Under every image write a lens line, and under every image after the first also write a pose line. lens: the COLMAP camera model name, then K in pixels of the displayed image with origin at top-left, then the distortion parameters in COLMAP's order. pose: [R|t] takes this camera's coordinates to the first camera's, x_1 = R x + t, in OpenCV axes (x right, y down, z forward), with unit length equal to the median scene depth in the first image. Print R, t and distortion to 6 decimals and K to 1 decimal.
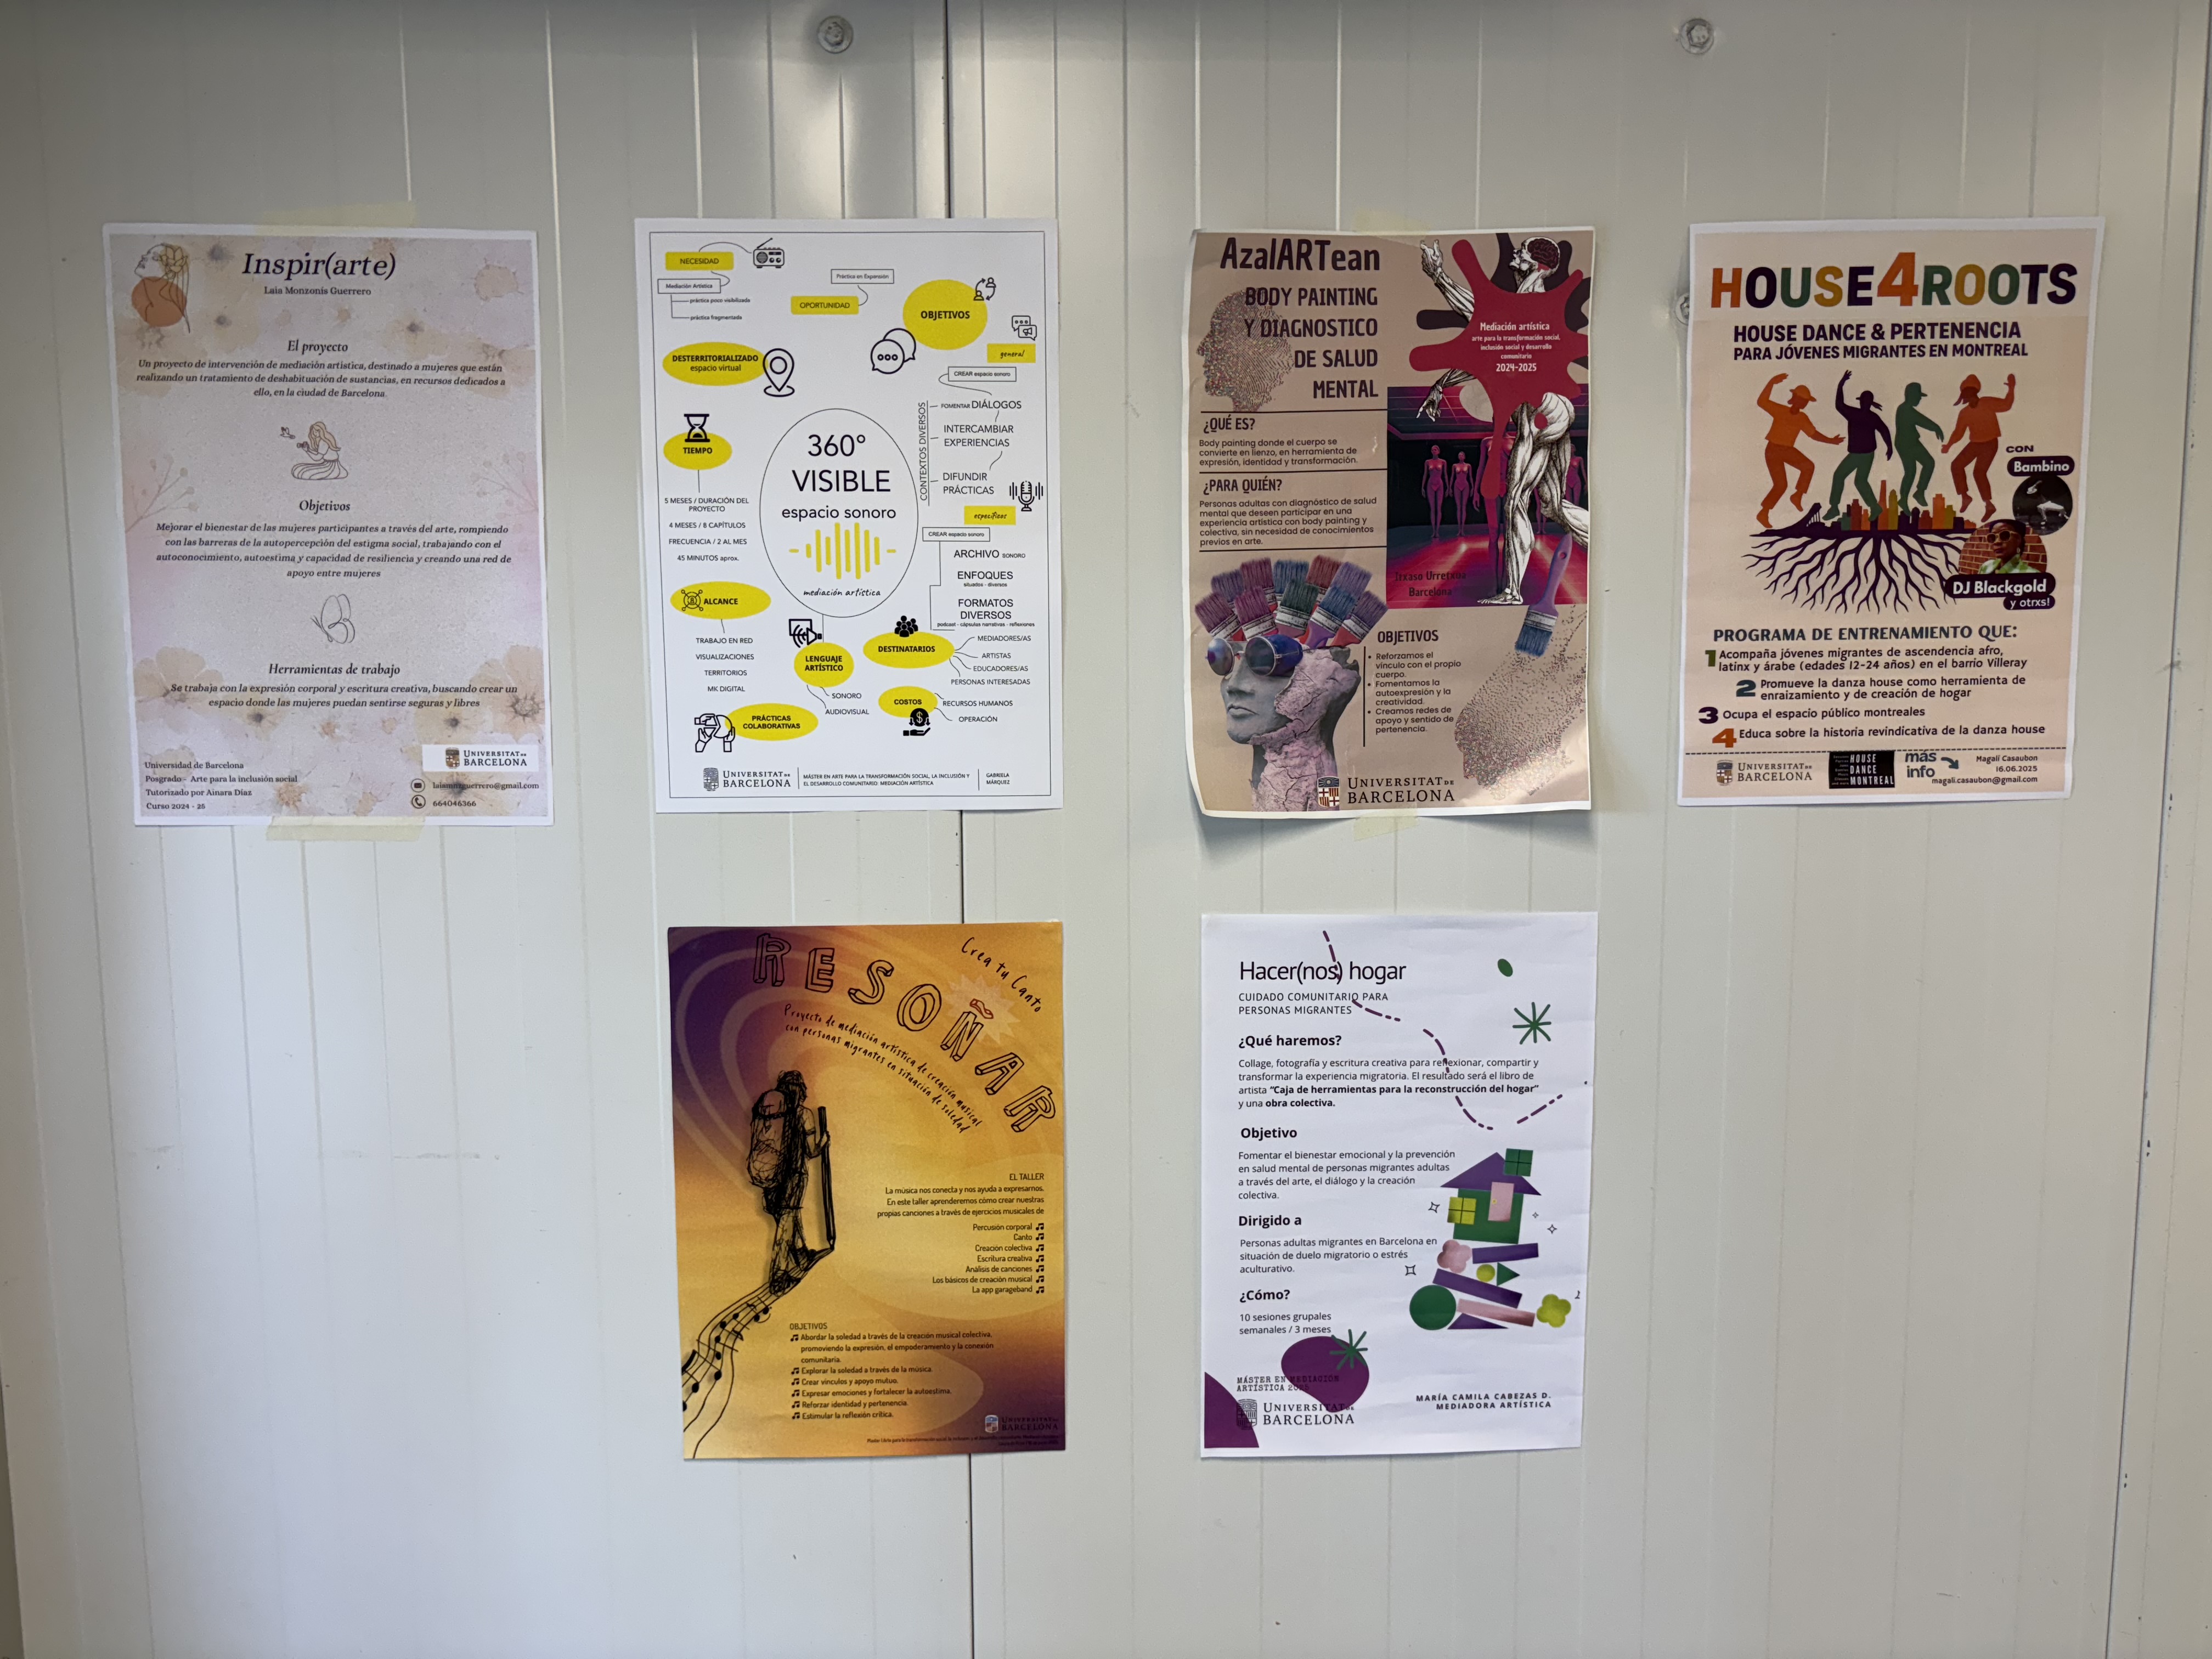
lens RADIAL K [[1717.2, 0, 1105.2], [0, 1717.2, 827.7], [0, 0, 1]] dist [0.038437, -0.000863]
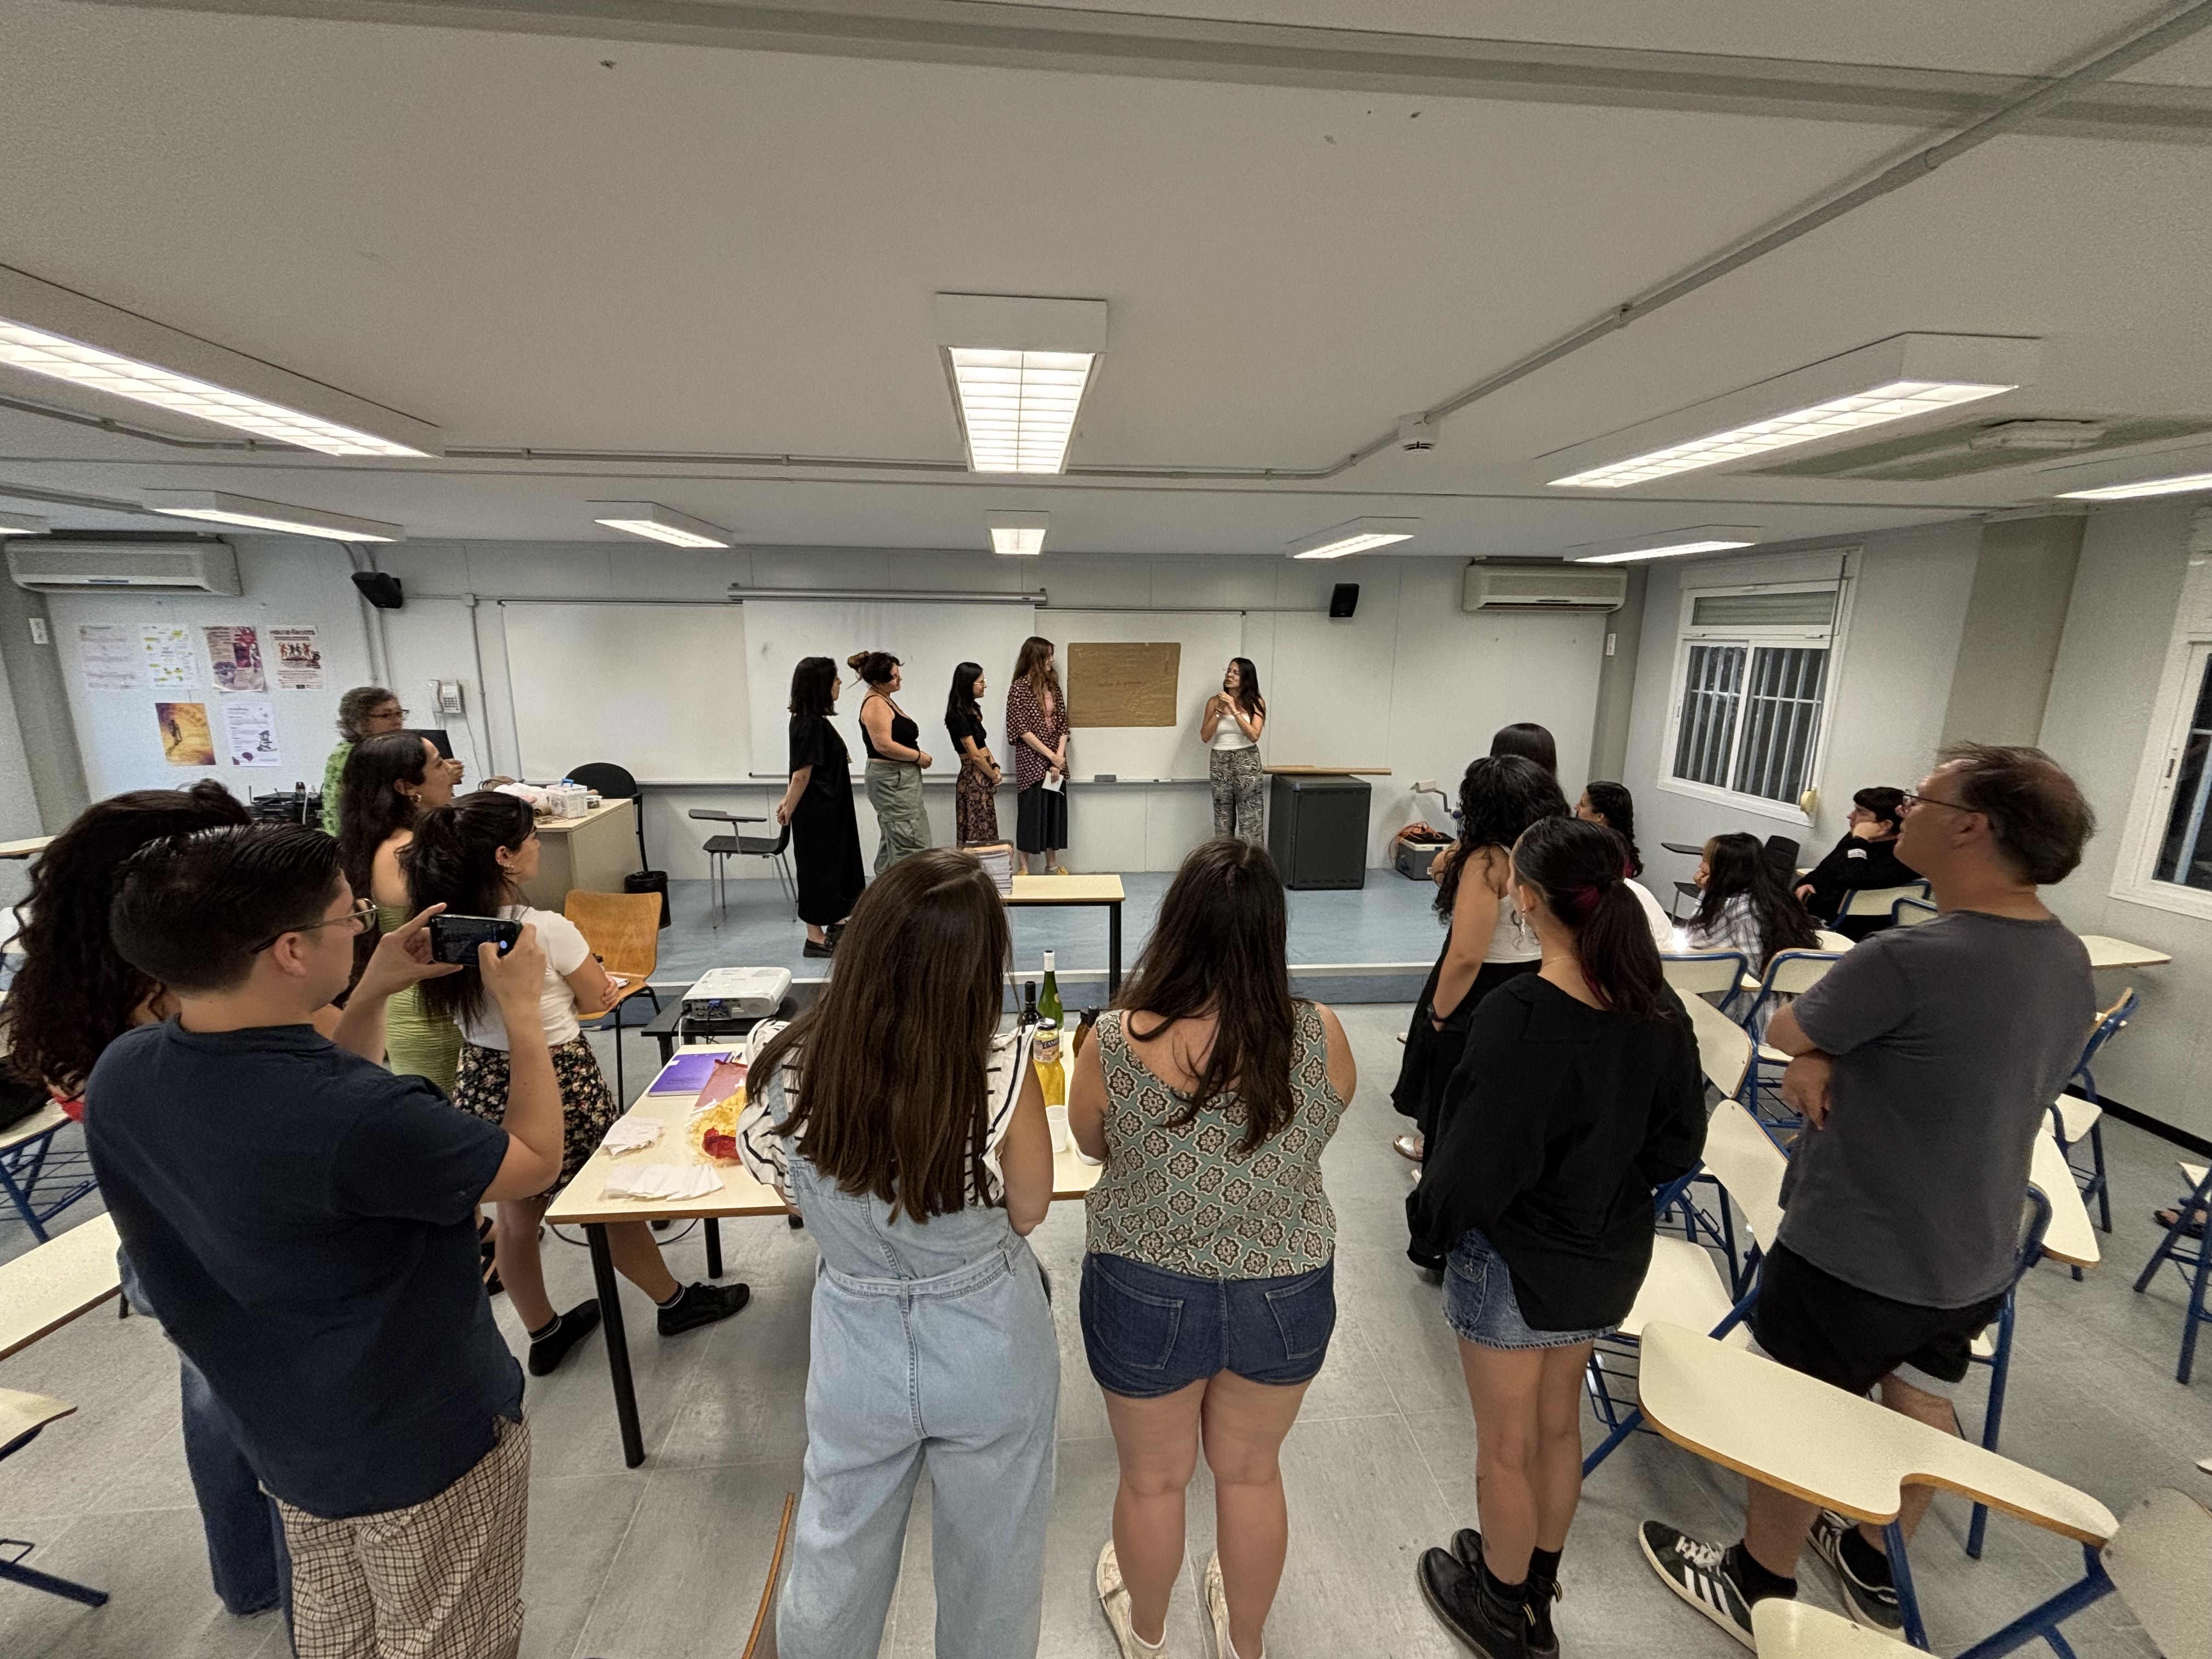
lens RADIAL K [[894.5, 0, 1104.7], [0, 894.5, 816.8], [0, 0, 1]] dist [0.000867, 0.000139]
pose [[0.997486, 0.005246, 0.070667, 4.324791], [-0.012264, 0.994988, 0.099240, 0.126082], [-0.069792, -0.099857, 0.992551, -3.993957]]
